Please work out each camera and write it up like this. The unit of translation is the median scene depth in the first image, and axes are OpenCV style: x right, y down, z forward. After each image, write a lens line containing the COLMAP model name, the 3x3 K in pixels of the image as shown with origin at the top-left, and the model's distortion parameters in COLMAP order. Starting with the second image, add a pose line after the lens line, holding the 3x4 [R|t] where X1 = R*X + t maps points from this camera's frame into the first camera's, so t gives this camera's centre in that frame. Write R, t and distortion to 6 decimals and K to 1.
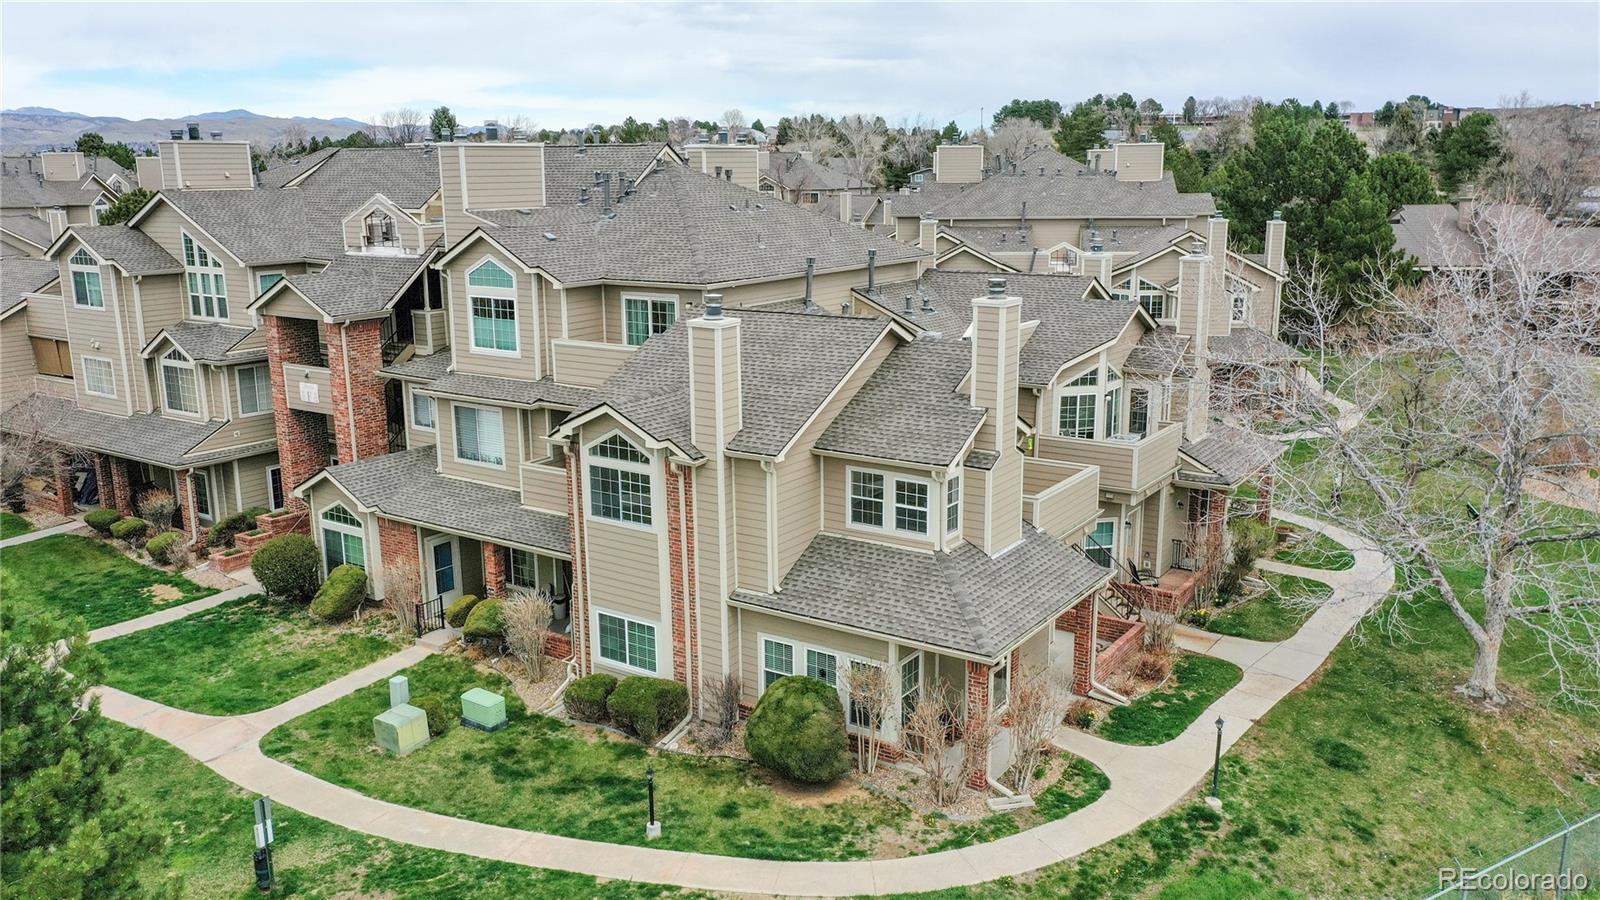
lens RADIAL K [[1265.5, 0, 799.2], [0, 1265.5, 449.5], [0, 0, 1]] dist [0.011499, 0.005820]
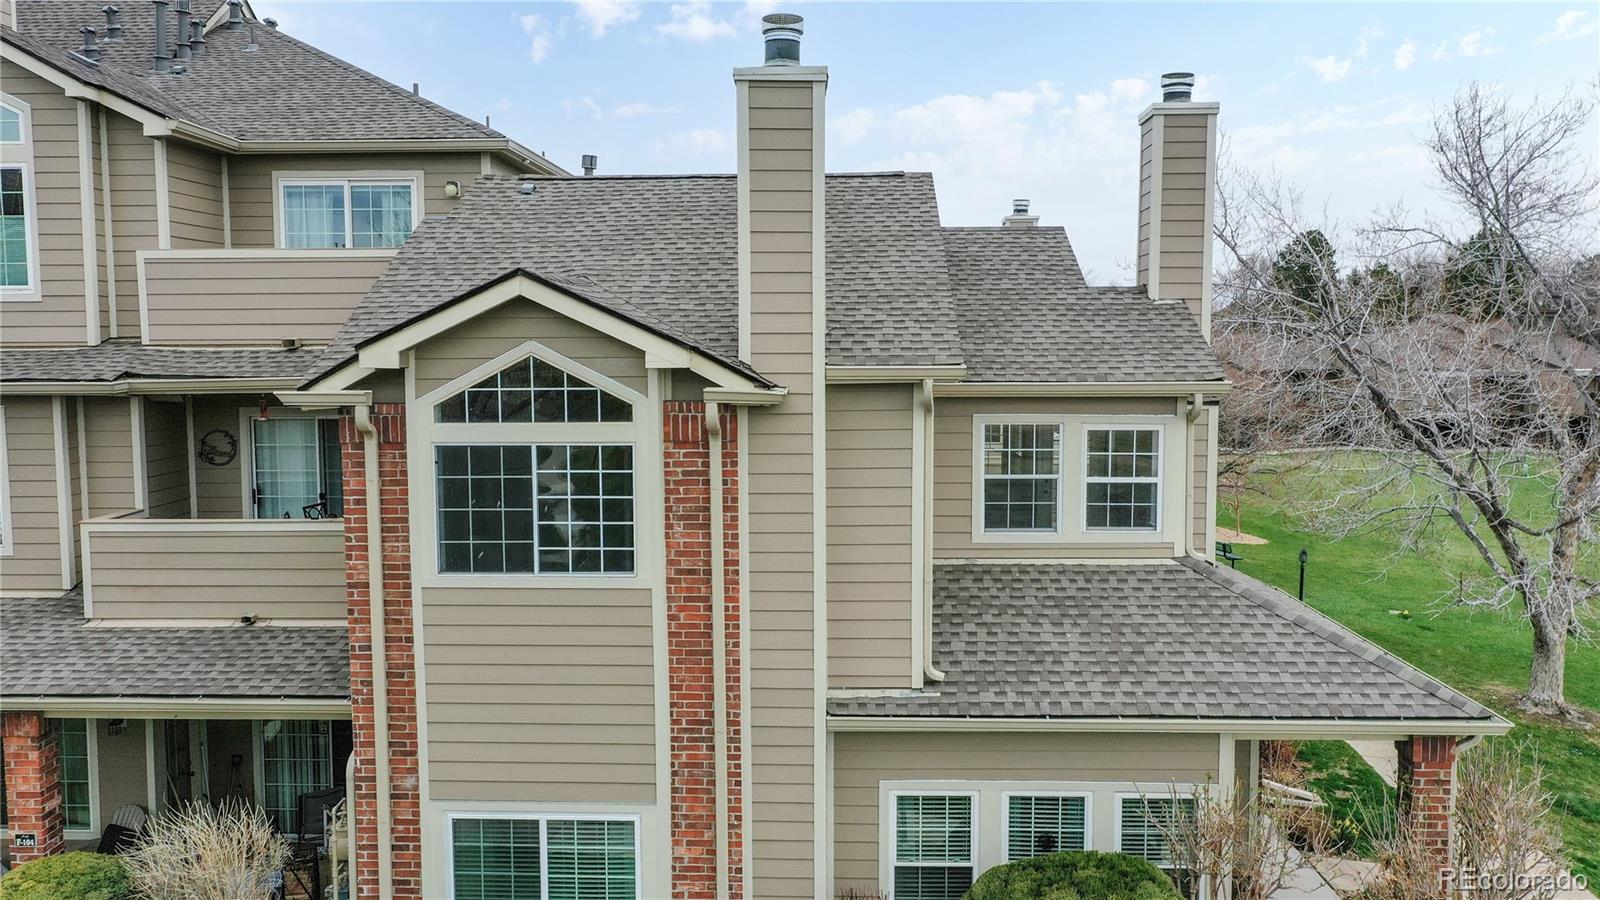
lens RADIAL K [[1265.5, 0, 801.8], [0, 1265.5, 452.0], [0, 0, 1]] dist [0.011499, 0.005820]
pose [[0.849629, -0.043759, 0.525562, -0.285995], [0.113412, 0.988396, -0.101048, 0.069910], [-0.515042, 0.145458, 0.844733, 0.611550]]
